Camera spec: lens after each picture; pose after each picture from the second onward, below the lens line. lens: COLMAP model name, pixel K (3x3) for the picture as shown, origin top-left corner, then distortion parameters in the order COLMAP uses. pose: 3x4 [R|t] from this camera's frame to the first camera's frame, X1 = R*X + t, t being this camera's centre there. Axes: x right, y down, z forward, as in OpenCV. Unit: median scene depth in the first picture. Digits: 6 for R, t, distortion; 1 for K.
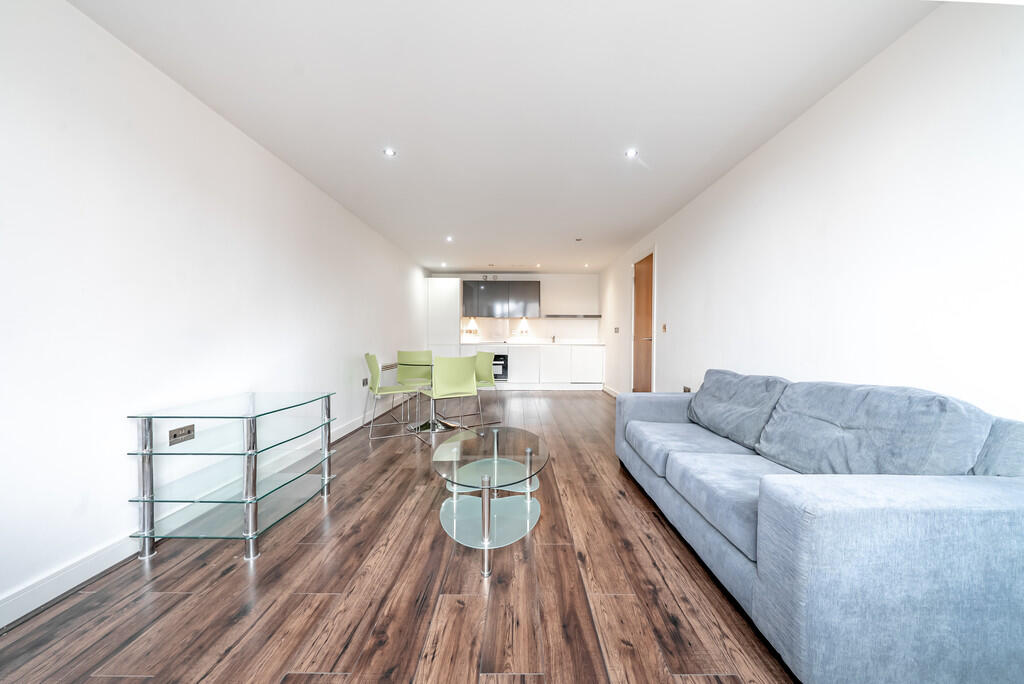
lens RADIAL K [[355.8, 0, 512.7], [0, 355.8, 344.5], [0, 0, 1]] dist [-0.007147, -0.000199]
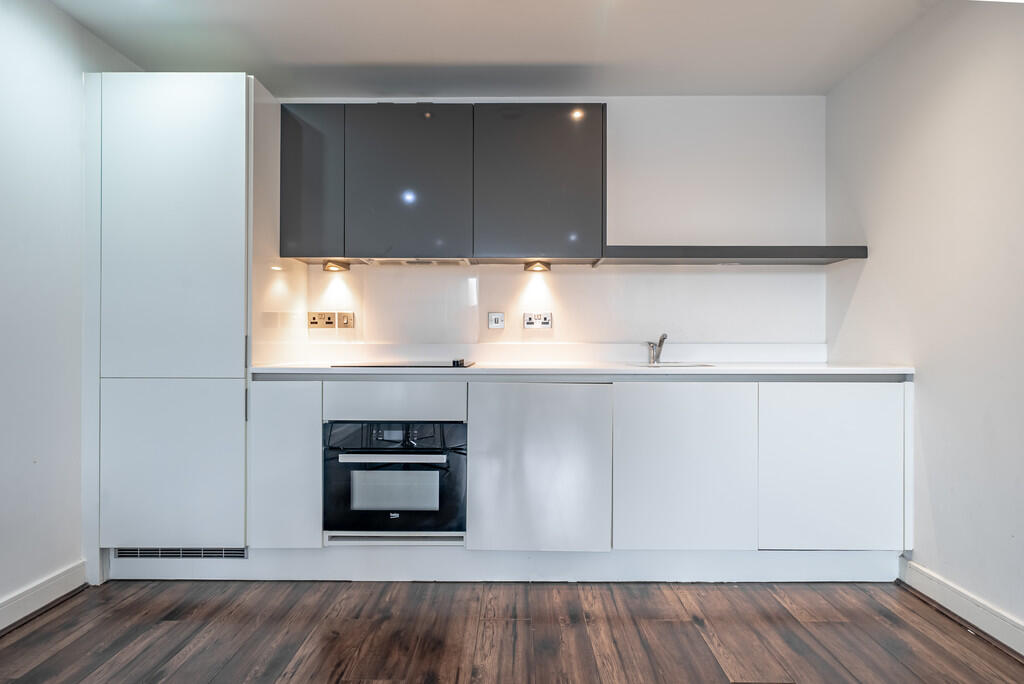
lens RADIAL K [[531.3, 0, 512.0], [0, 531.3, 342.0], [0, 0, 1]] dist [0.000070, 0.000002]
pose [[0.999848, -0.001507, 0.017347, 0.008199], [0.001921, 0.999712, -0.023904, -0.011880], [-0.017306, 0.023933, 0.999564, 0.648626]]
